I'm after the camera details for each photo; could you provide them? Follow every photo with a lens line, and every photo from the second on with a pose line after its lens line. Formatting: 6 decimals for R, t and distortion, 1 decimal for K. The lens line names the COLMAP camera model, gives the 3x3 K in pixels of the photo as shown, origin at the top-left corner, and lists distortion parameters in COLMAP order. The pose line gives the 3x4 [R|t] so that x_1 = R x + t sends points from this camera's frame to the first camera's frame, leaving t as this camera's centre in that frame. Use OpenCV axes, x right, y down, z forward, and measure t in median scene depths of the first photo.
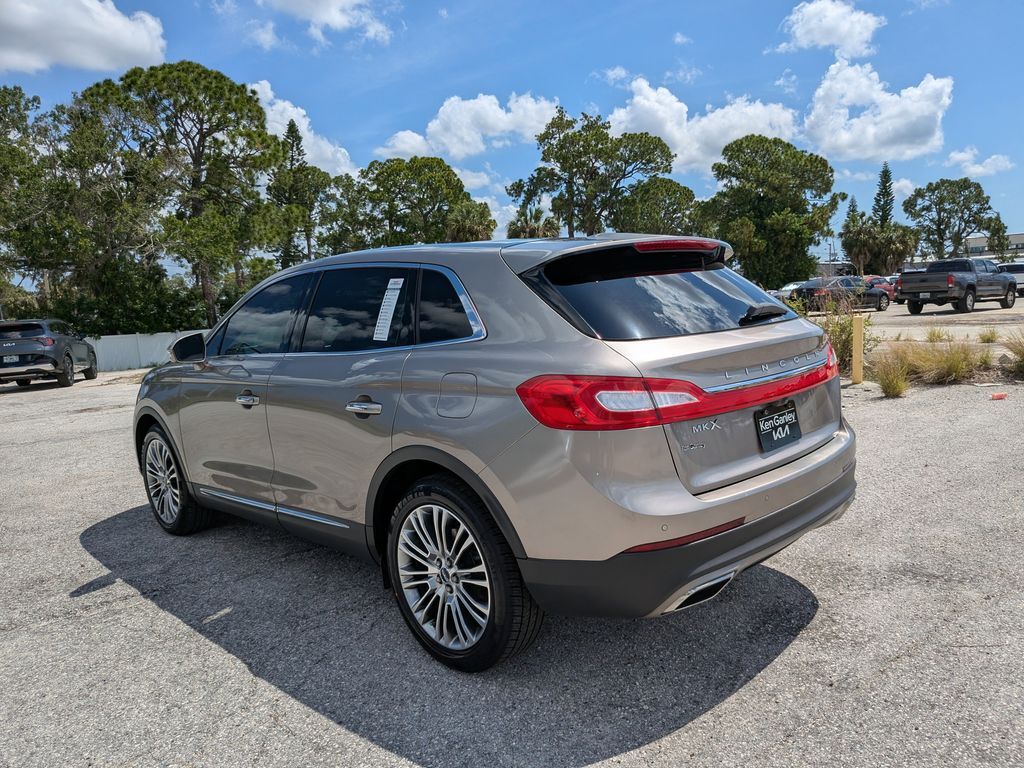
lens RADIAL K [[764.6, 0, 532.0], [0, 764.6, 398.3], [0, 0, 1]] dist [-0.025182, 0.001672]
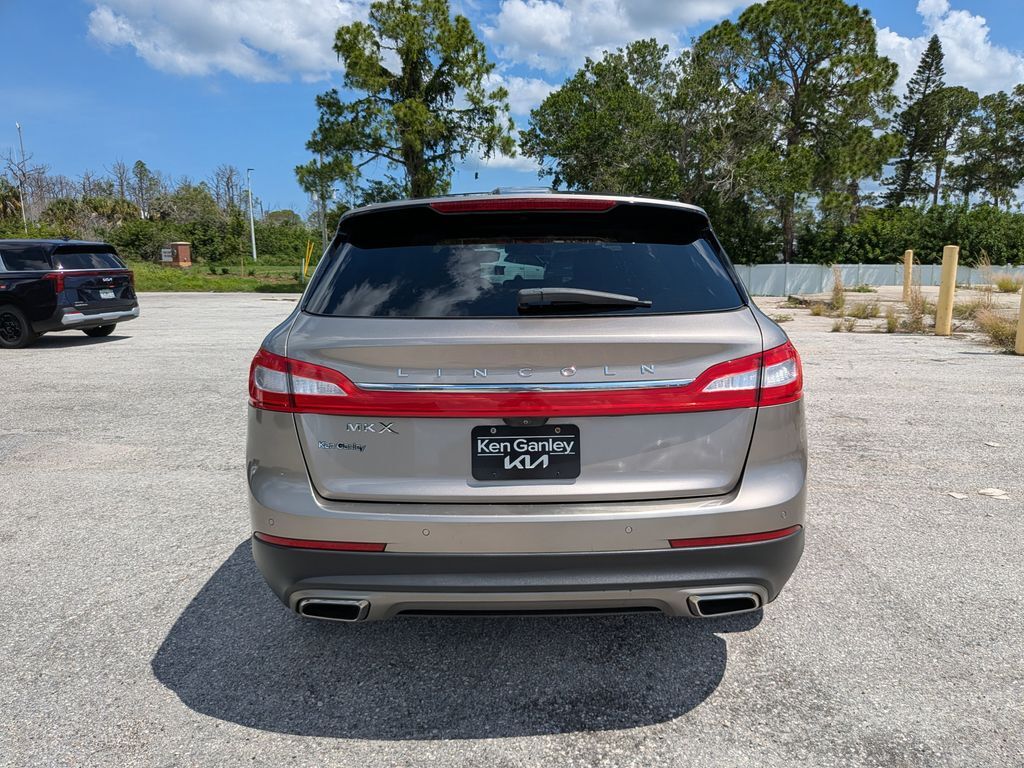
lens RADIAL K [[764.6, 0, 532.0], [0, 764.6, 398.3], [0, 0, 1]] dist [-0.025182, 0.001672]
pose [[0.688974, 0.187749, -0.700046, 0.097106], [-0.126857, 0.982194, 0.138569, -0.013911], [0.713598, -0.006665, 0.700524, 0.055526]]
